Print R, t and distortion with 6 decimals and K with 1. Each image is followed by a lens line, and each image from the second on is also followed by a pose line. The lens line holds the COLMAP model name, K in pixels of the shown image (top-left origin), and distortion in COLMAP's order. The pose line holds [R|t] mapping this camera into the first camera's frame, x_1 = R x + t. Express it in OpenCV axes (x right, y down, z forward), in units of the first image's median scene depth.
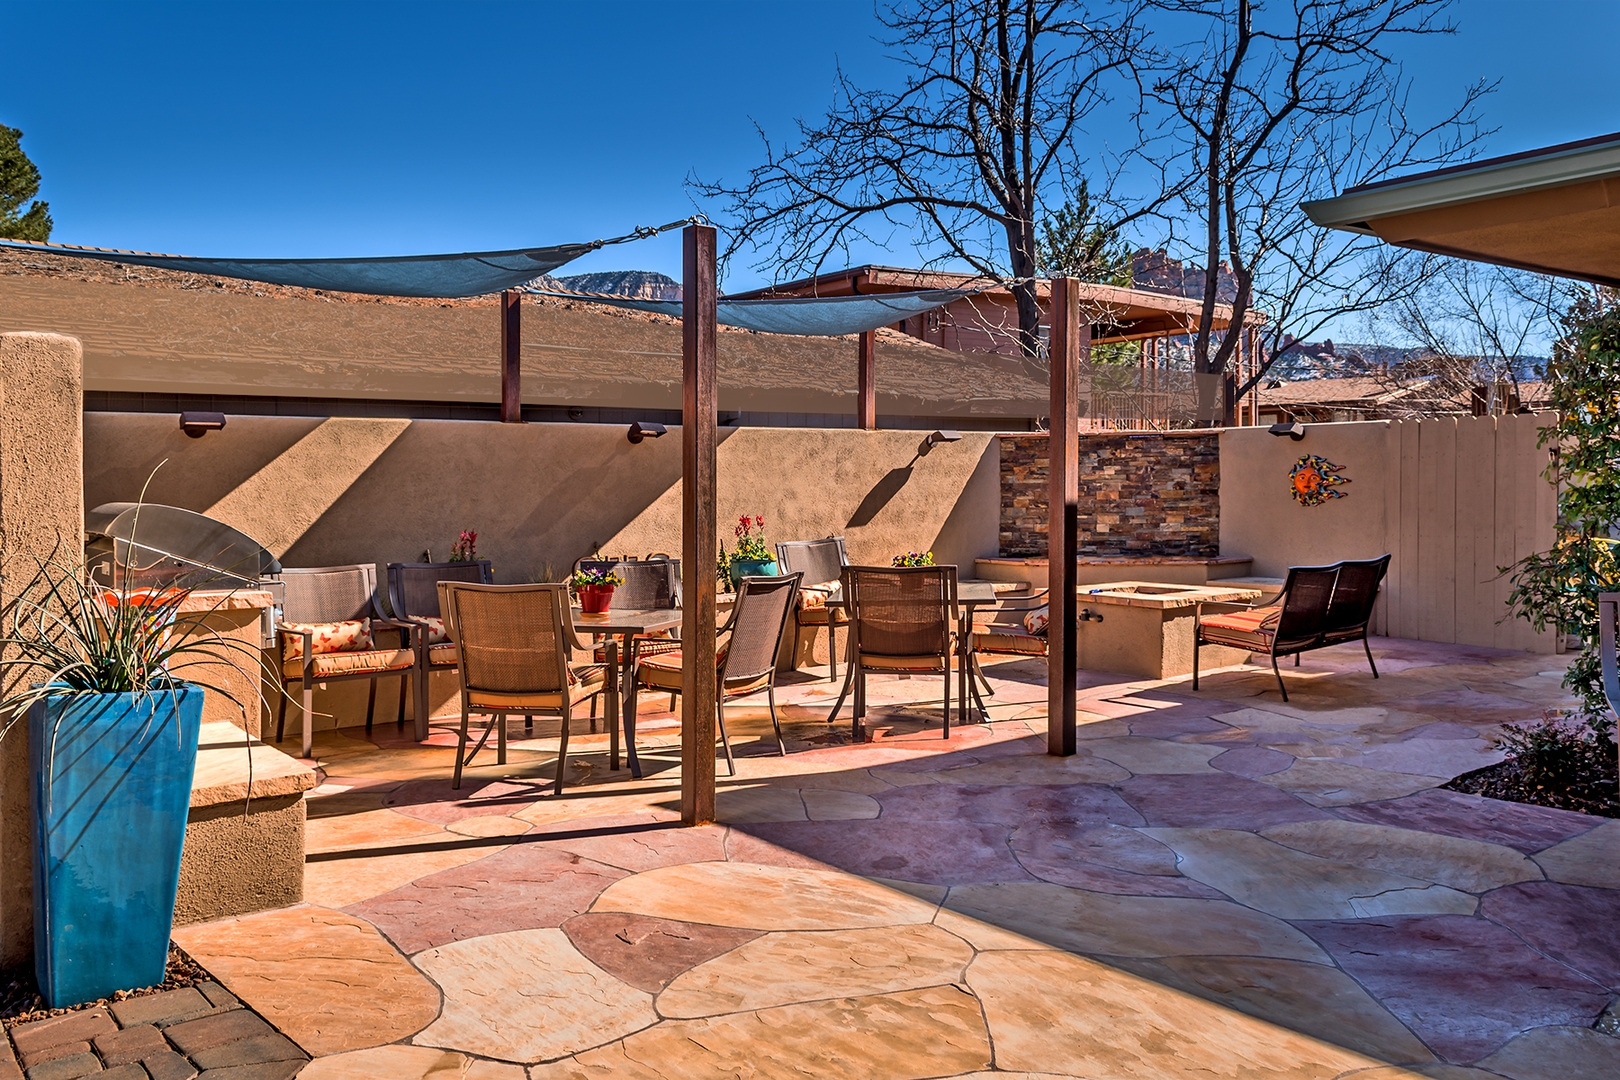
lens RADIAL K [[1275.1, 0, 858.3], [0, 1275.1, 545.9], [0, 0, 1]] dist [0.037709, -0.010367]
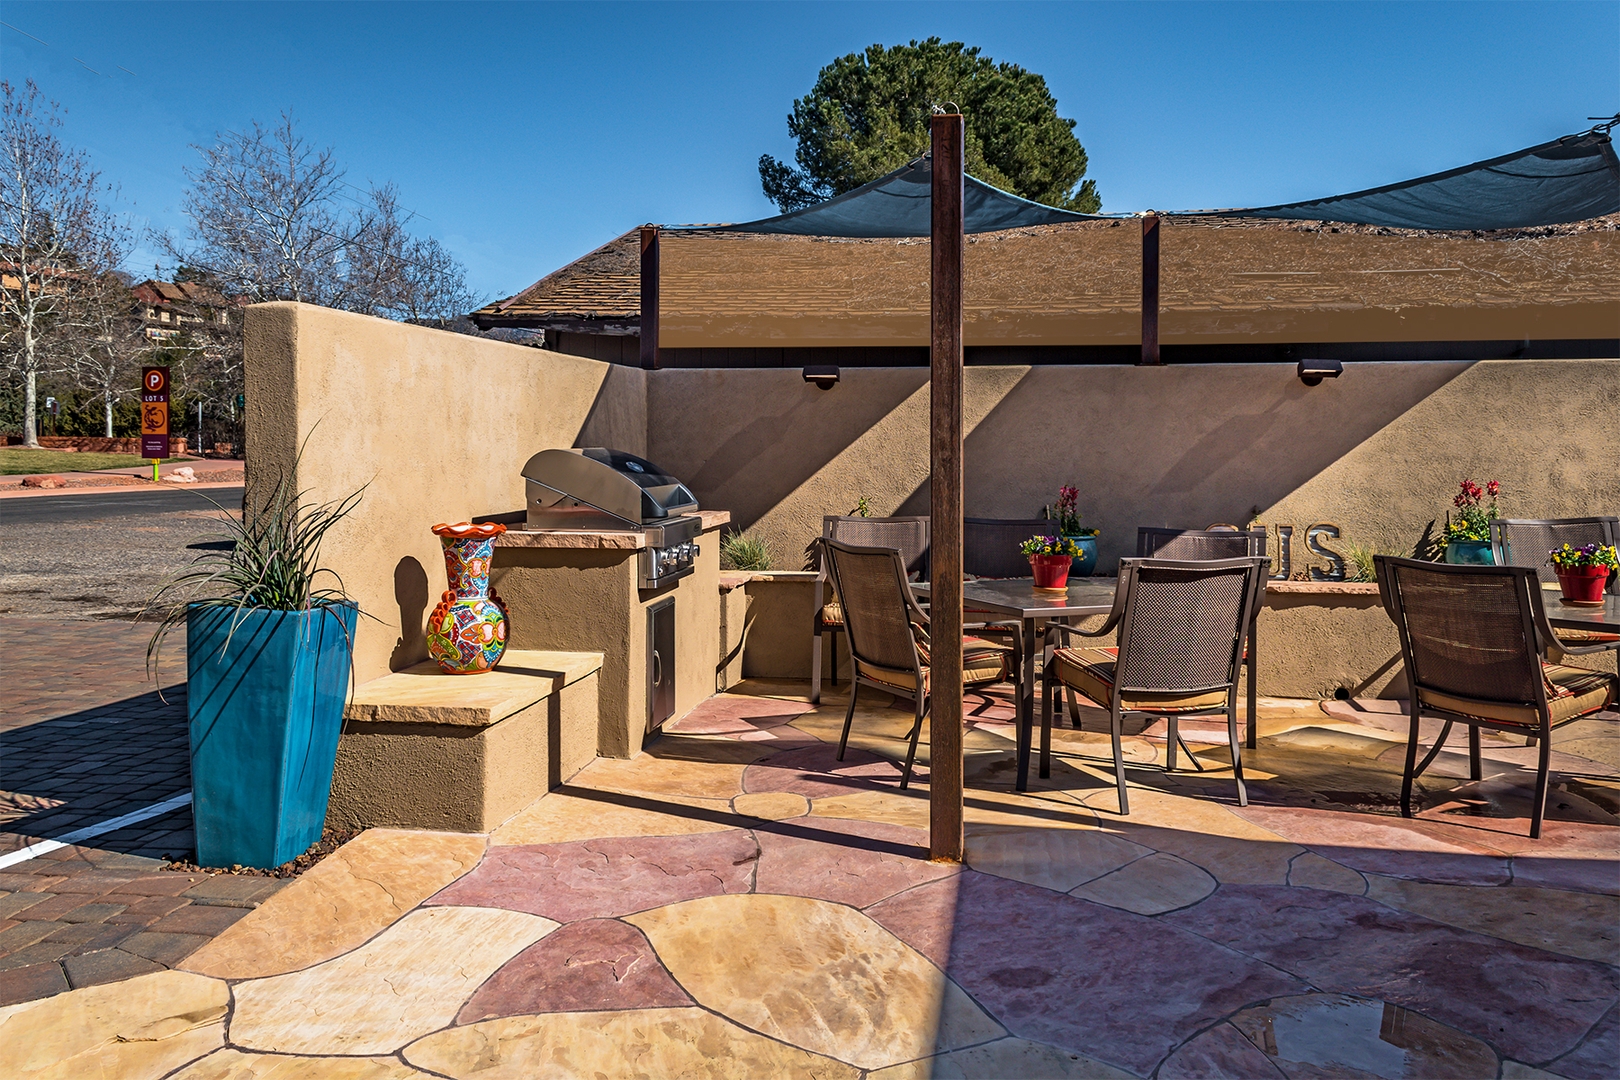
lens RADIAL K [[1329.5, 0, 819.7], [0, 1329.5, 476.9], [0, 0, 1]] dist [0.035746, -0.011043]
pose [[0.669304, 0.032514, -0.742277, 0.559599], [-0.044894, 0.998986, 0.003278, -0.027436], [0.741631, 0.031130, 0.670086, 0.479040]]
